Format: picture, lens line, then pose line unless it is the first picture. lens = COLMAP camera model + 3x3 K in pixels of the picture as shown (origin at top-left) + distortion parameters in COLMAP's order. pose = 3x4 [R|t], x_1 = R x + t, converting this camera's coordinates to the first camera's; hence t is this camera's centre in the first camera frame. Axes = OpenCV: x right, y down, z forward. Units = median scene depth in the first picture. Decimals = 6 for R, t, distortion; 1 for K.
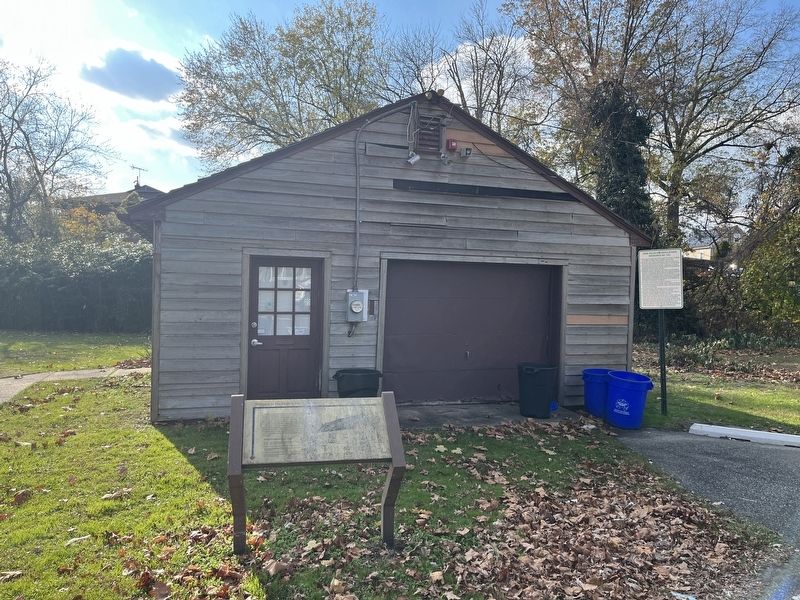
lens RADIAL K [[597.8, 0, 400.0], [0, 597.8, 300.0], [0, 0, 1]] dist [0.070422, -0.099546]
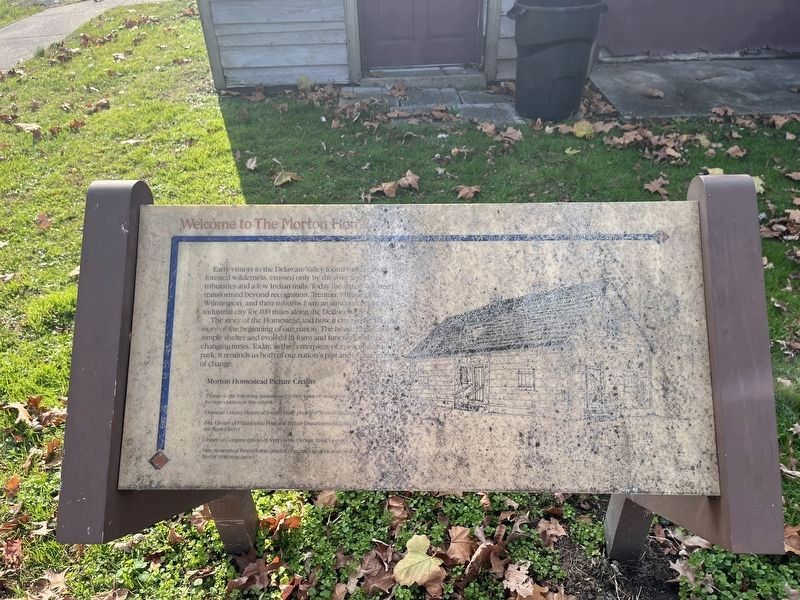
lens RADIAL K [[597.8, 0, 400.0], [0, 597.8, 300.0], [0, 0, 1]] dist [0.070422, -0.099546]
pose [[0.961975, 0.120608, -0.245065, -0.053678], [0.042159, 0.820911, 0.569498, 0.036887], [0.269863, -0.558175, 0.784611, 0.516484]]
